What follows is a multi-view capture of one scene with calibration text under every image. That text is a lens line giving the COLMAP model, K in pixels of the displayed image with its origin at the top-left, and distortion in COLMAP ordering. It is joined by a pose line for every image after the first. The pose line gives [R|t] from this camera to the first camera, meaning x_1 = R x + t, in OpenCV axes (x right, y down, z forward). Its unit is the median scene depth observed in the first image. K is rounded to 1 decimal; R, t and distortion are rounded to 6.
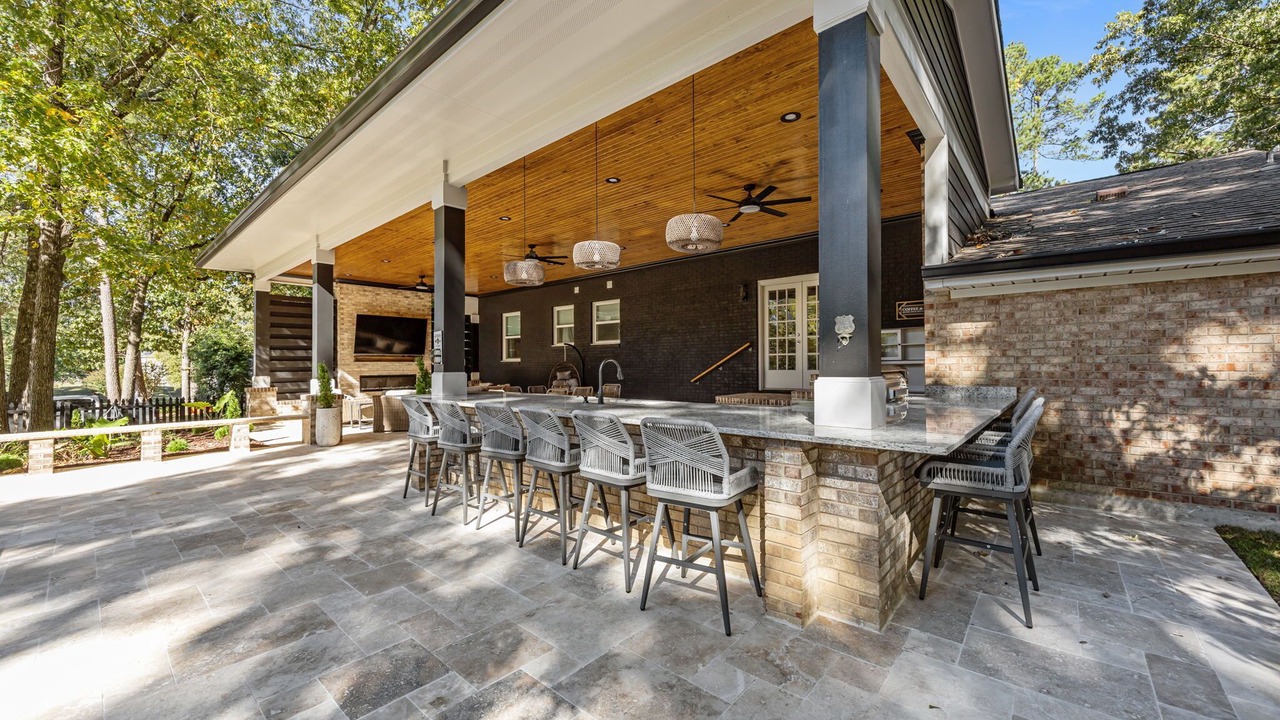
lens RADIAL K [[486.0, 0, 636.5], [0, 486.0, 361.3], [0, 0, 1]] dist [0.000607, 0.000091]
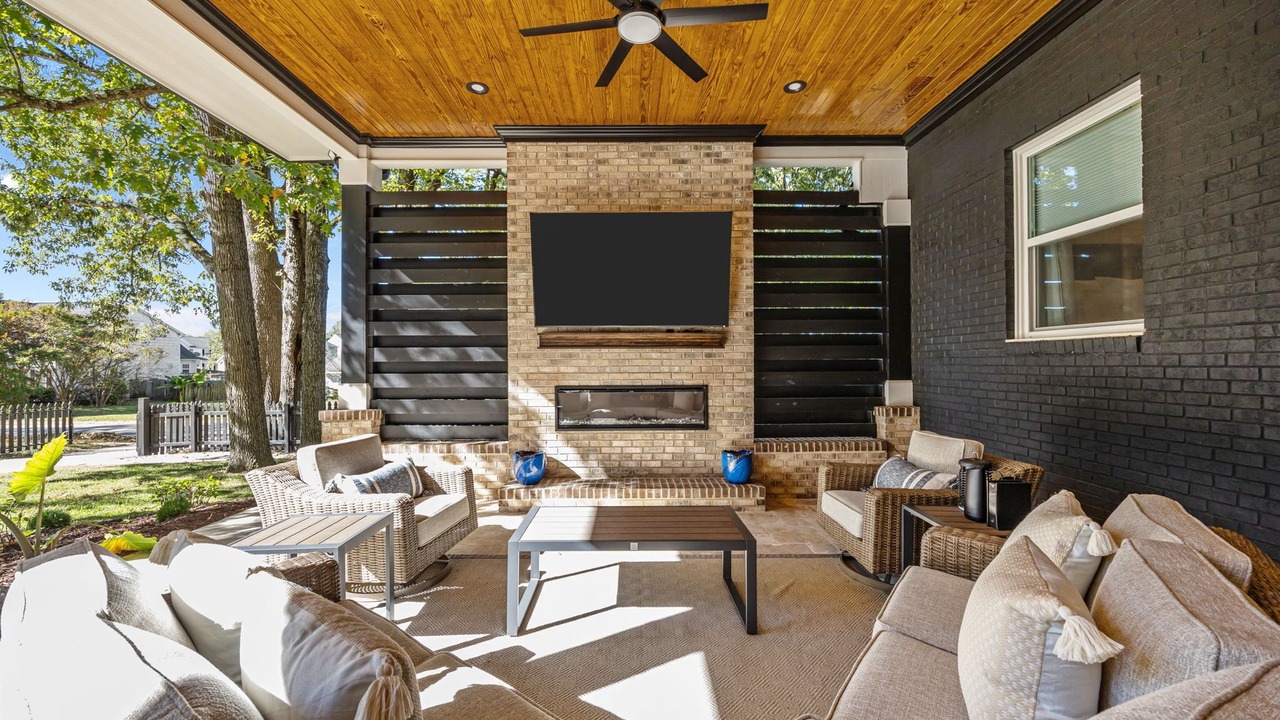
lens RADIAL K [[486.0, 0, 633.0], [0, 486.0, 359.7], [0, 0, 1]] dist [0.000607, 0.000091]
pose [[0.671598, -0.003446, -0.740908, -0.239117], [0.008107, 0.999964, 0.002698, 0.007886], [0.740871, -0.007818, 0.671602, 0.740229]]
